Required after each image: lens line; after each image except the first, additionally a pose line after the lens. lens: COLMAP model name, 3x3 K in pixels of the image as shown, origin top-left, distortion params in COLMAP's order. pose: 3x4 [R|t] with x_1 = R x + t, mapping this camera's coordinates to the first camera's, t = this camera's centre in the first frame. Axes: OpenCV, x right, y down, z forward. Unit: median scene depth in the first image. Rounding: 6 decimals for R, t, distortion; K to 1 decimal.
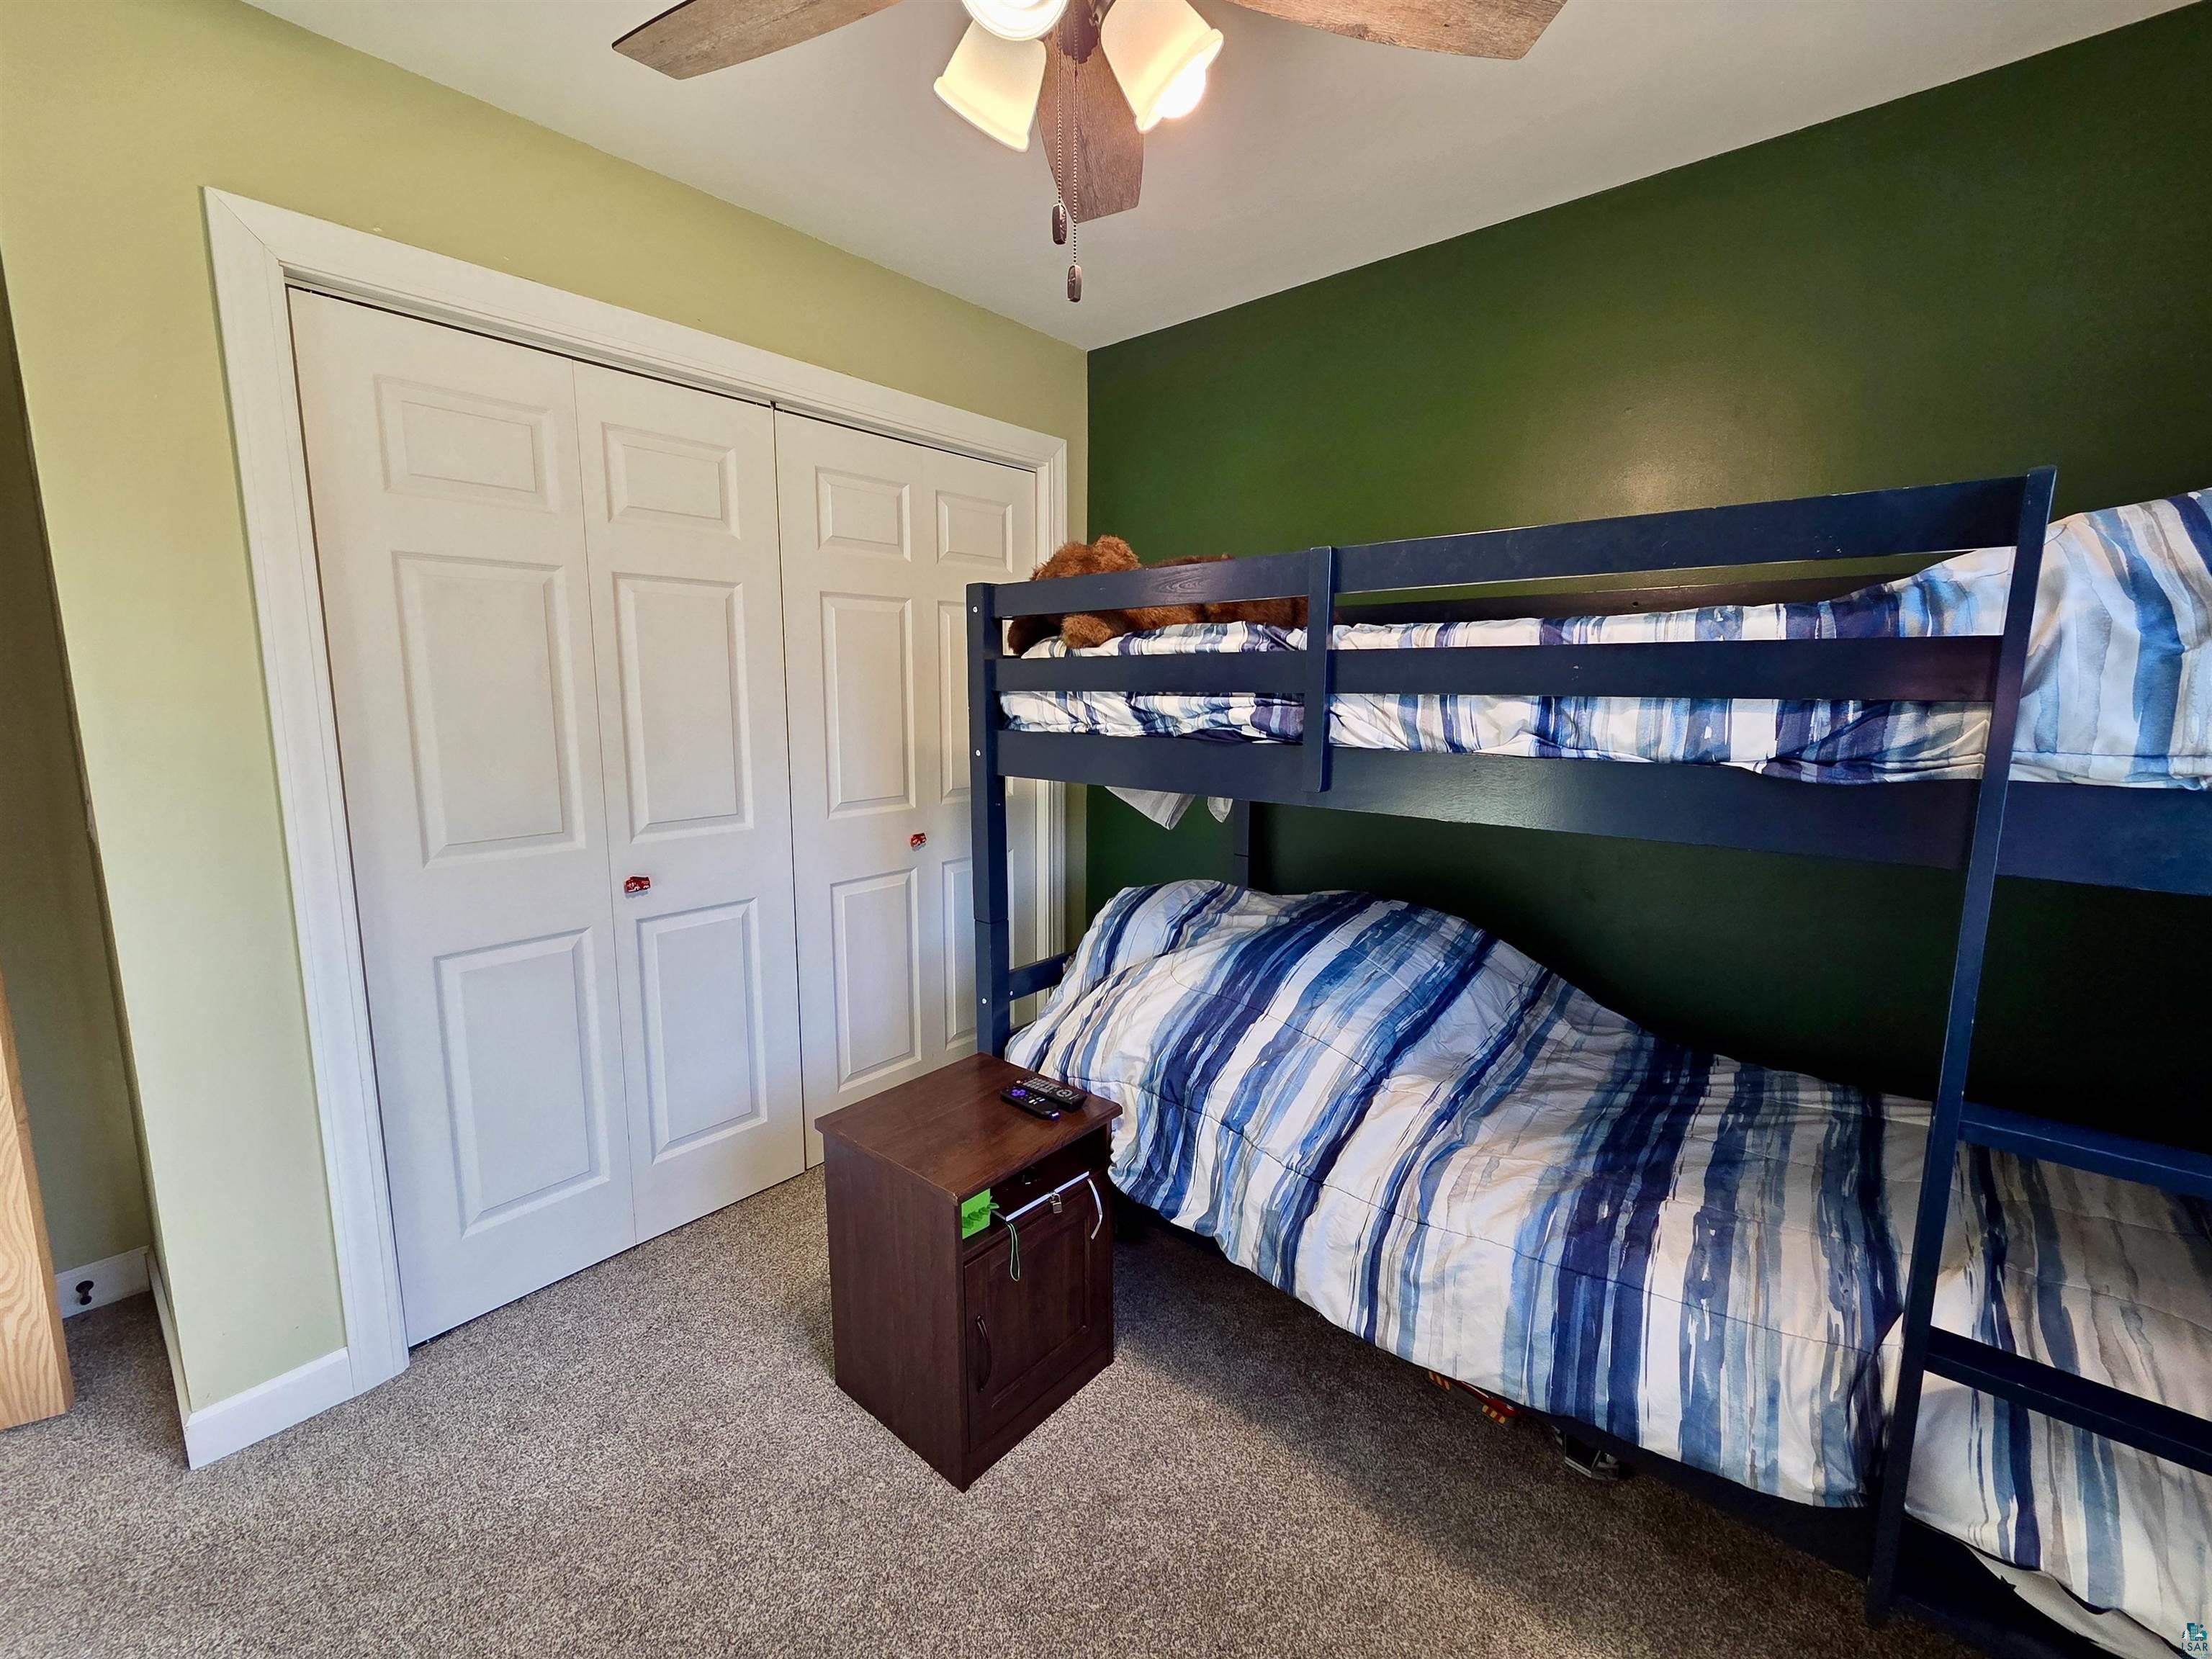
lens RADIAL K [[908.4, 0, 1094.2], [0, 908.4, 815.0], [0, 0, 1]] dist [0.003837, -0.000271]
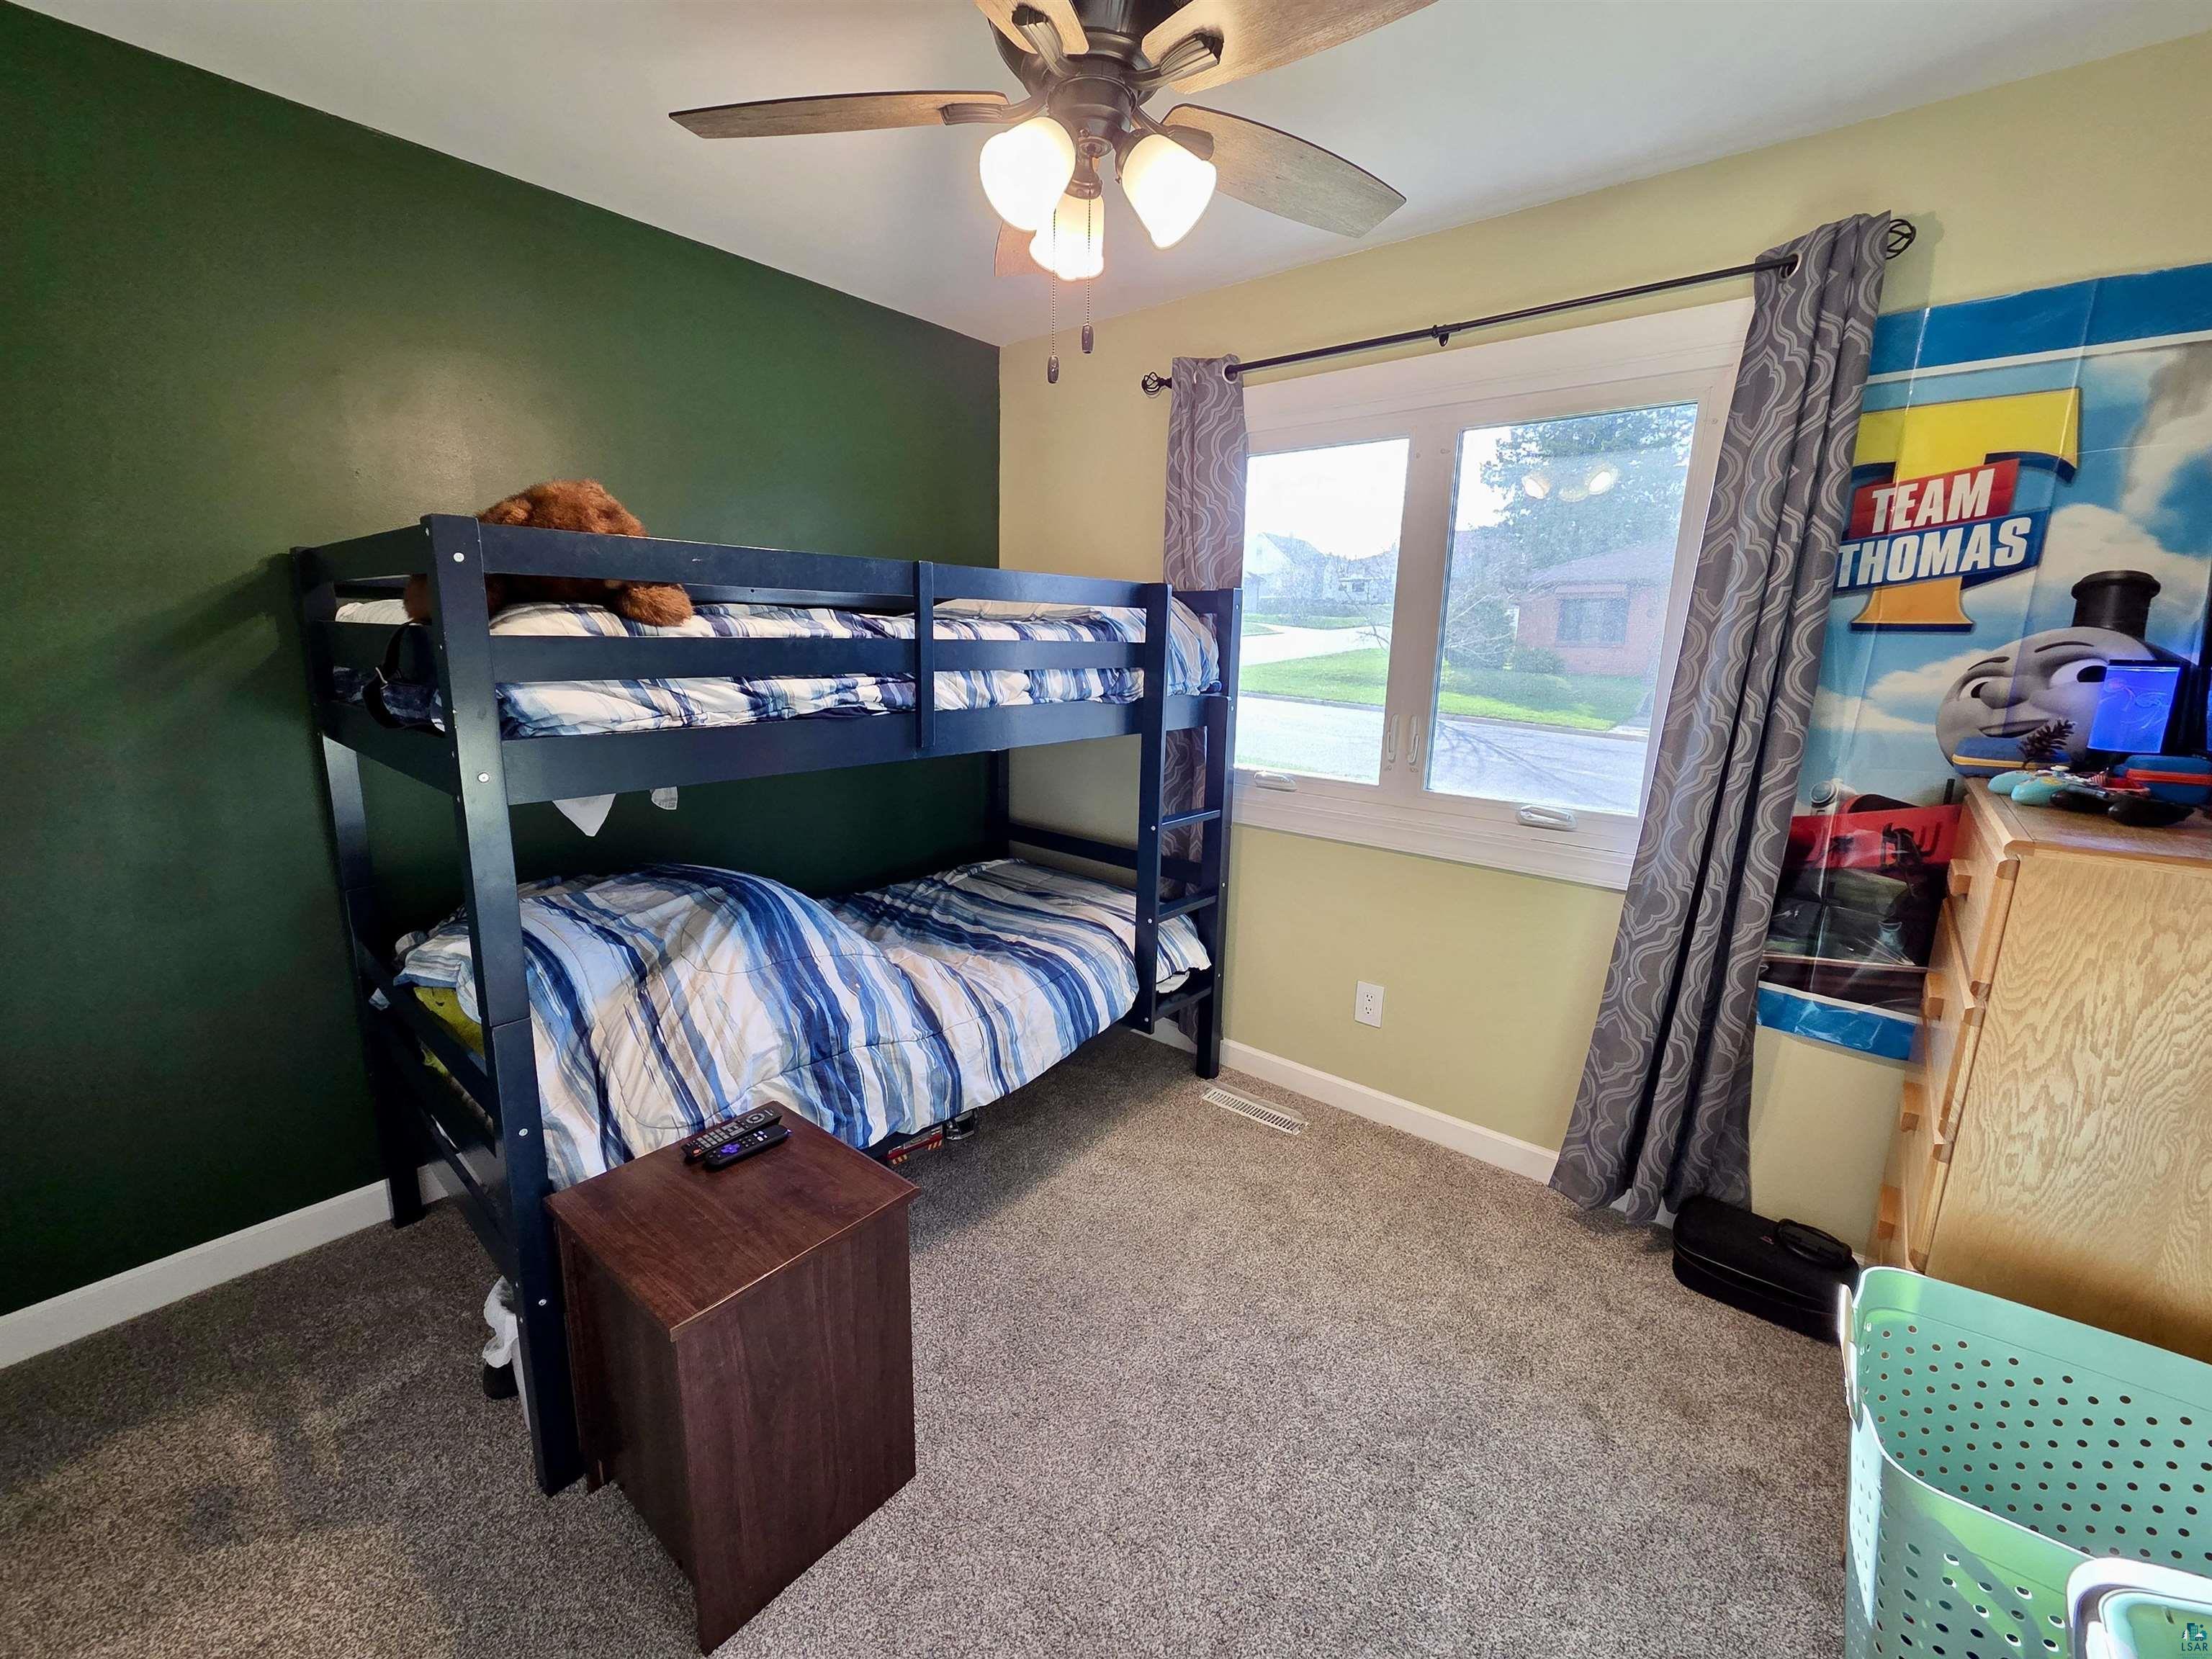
lens RADIAL K [[908.4, 0, 1094.2], [0, 908.4, 815.0], [0, 0, 1]] dist [0.003837, -0.000271]
pose [[-0.012598, -0.197633, 0.980195, -0.982729], [0.126053, 0.972139, 0.197628, -0.145412], [-0.991943, 0.126047, 0.012665, 0.685994]]
